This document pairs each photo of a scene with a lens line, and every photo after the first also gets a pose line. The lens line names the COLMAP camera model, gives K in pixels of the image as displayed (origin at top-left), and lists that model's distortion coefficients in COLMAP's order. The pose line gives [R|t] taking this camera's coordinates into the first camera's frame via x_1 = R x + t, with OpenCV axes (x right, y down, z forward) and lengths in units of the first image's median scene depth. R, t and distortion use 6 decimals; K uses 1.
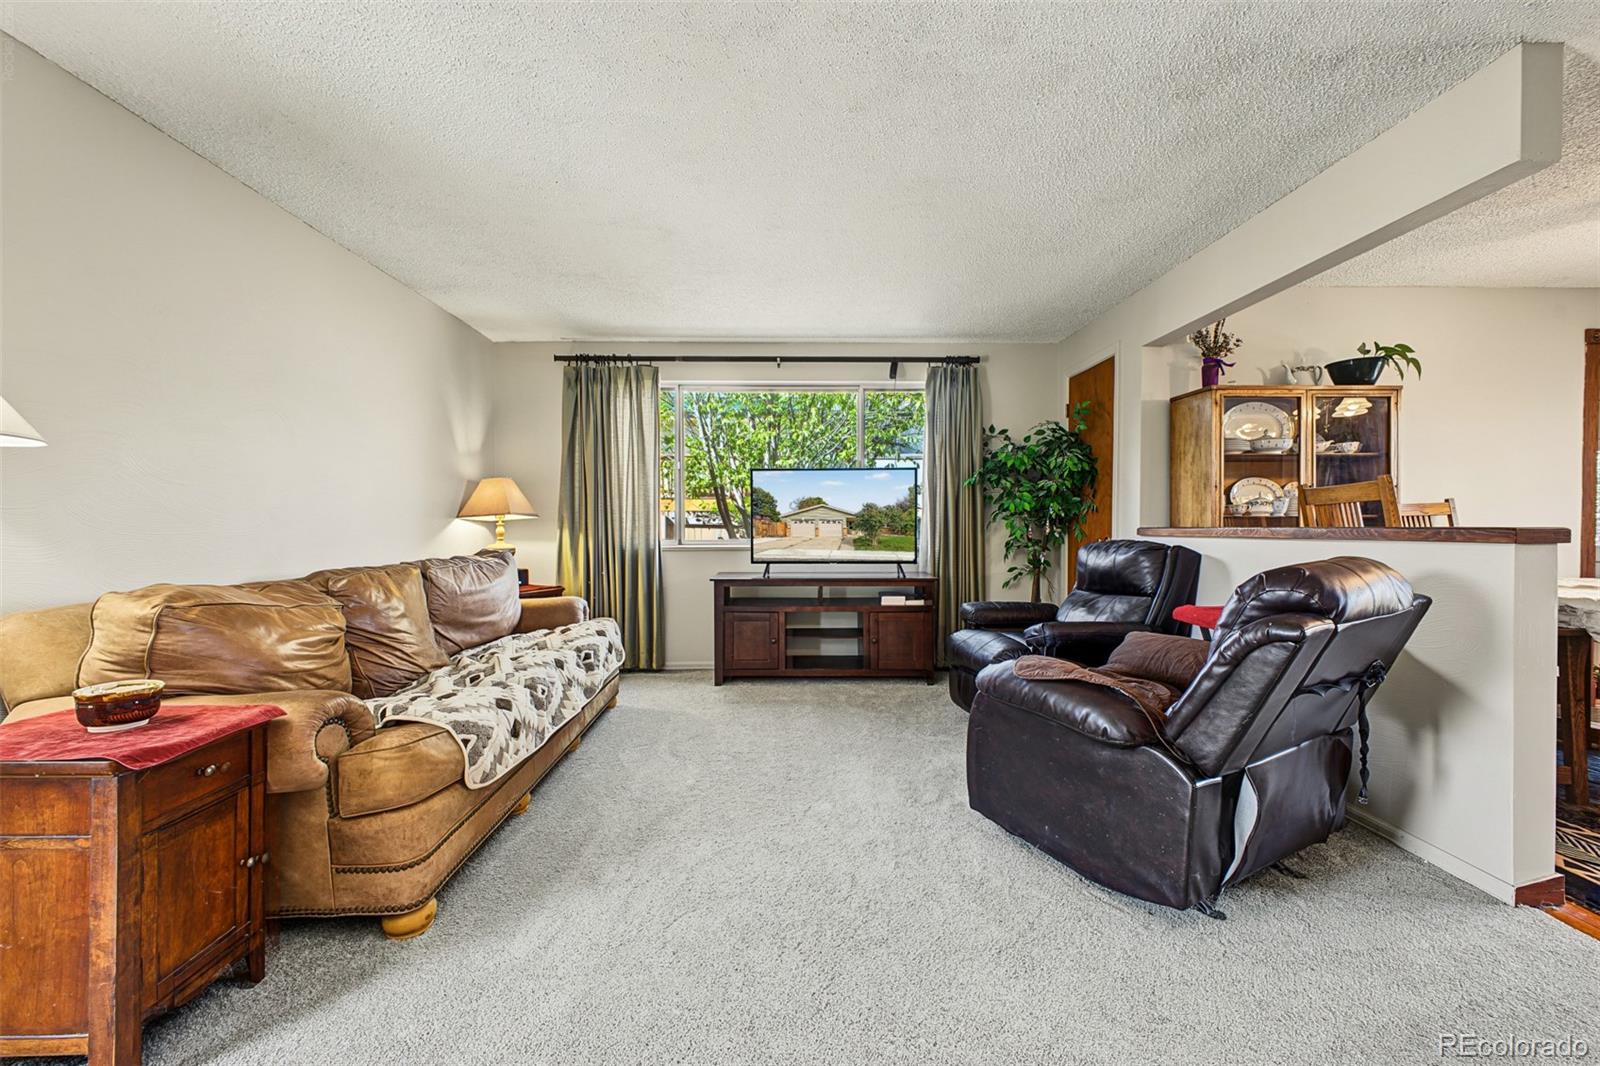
lens RADIAL K [[631.2, 0, 802.9], [0, 631.2, 533.7], [0, 0, 1]] dist [0.021926, -0.005443]
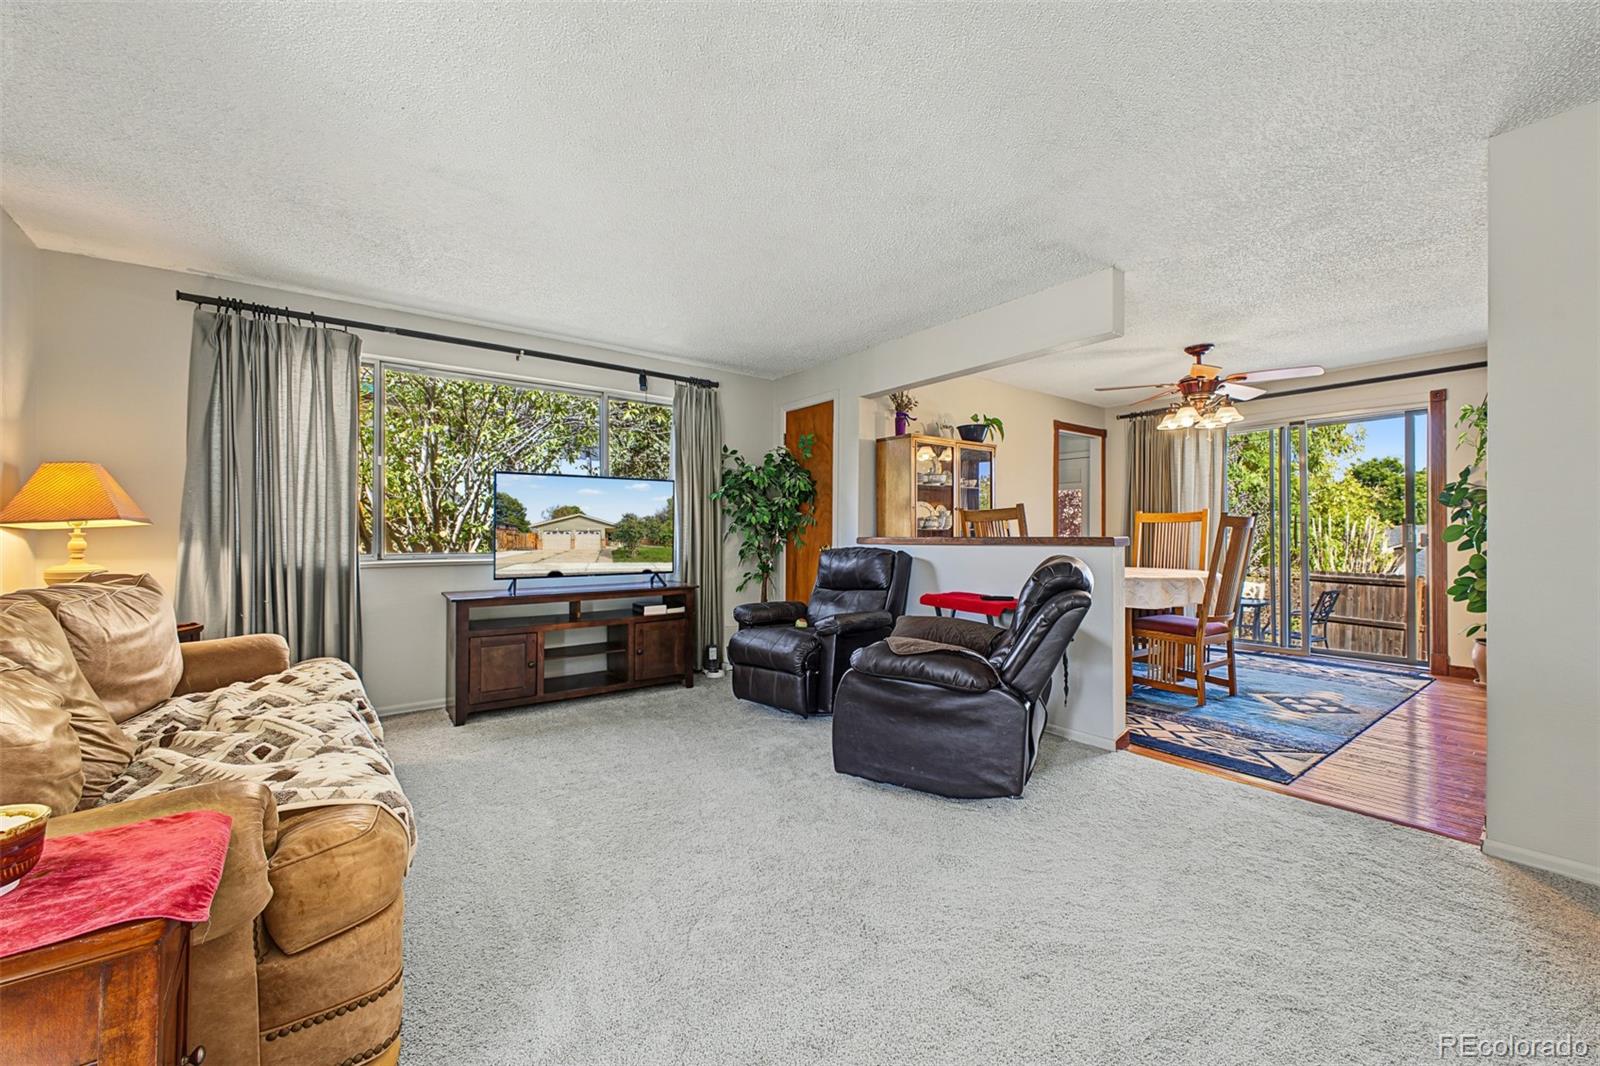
lens RADIAL K [[631.2, 0, 799.4], [0, 631.2, 534.9], [0, 0, 1]] dist [0.021926, -0.005443]
pose [[0.809178, 0.000912, 0.587563, -0.296439], [0.008239, 0.999883, -0.012898, 0.000092], [-0.587506, 0.015278, 0.809075, 0.043237]]
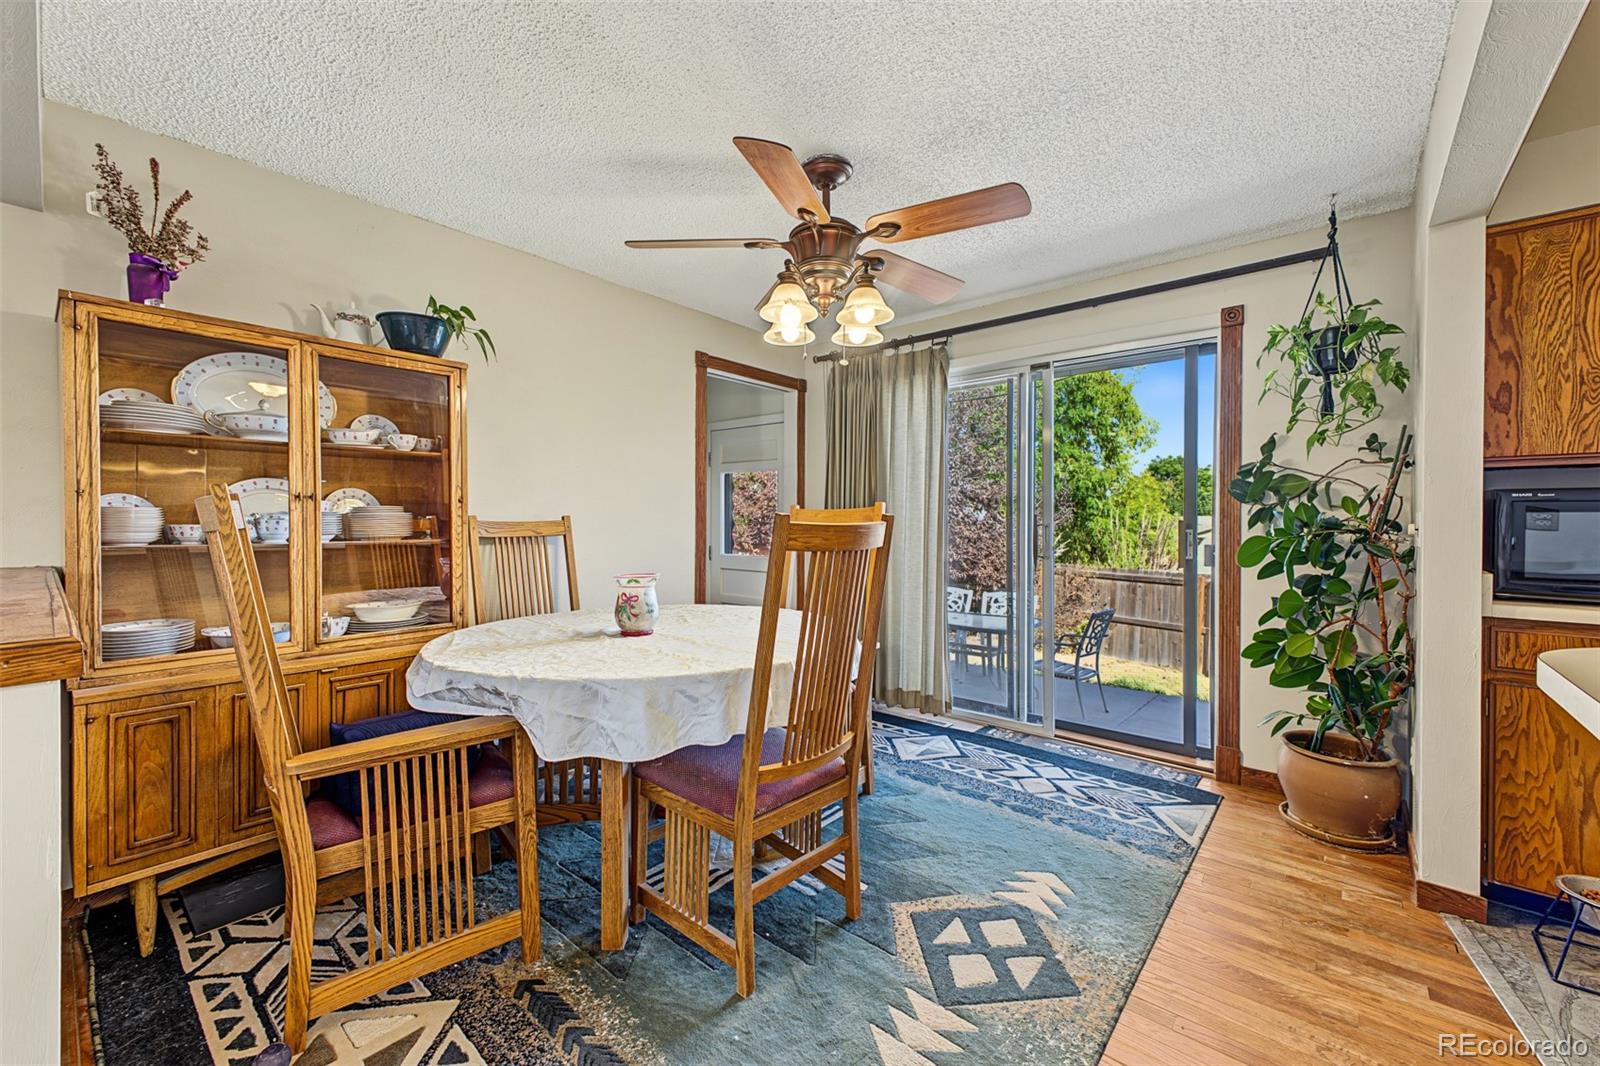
lens RADIAL K [[631.2, 0, 795.9], [0, 631.2, 532.2], [0, 0, 1]] dist [0.021926, -0.005443]
pose [[0.676634, -0.007182, 0.736284, 0.566167], [0.005748, 0.999973, 0.004473, -0.032974], [-0.736297, 0.001205, 0.676658, 0.193665]]
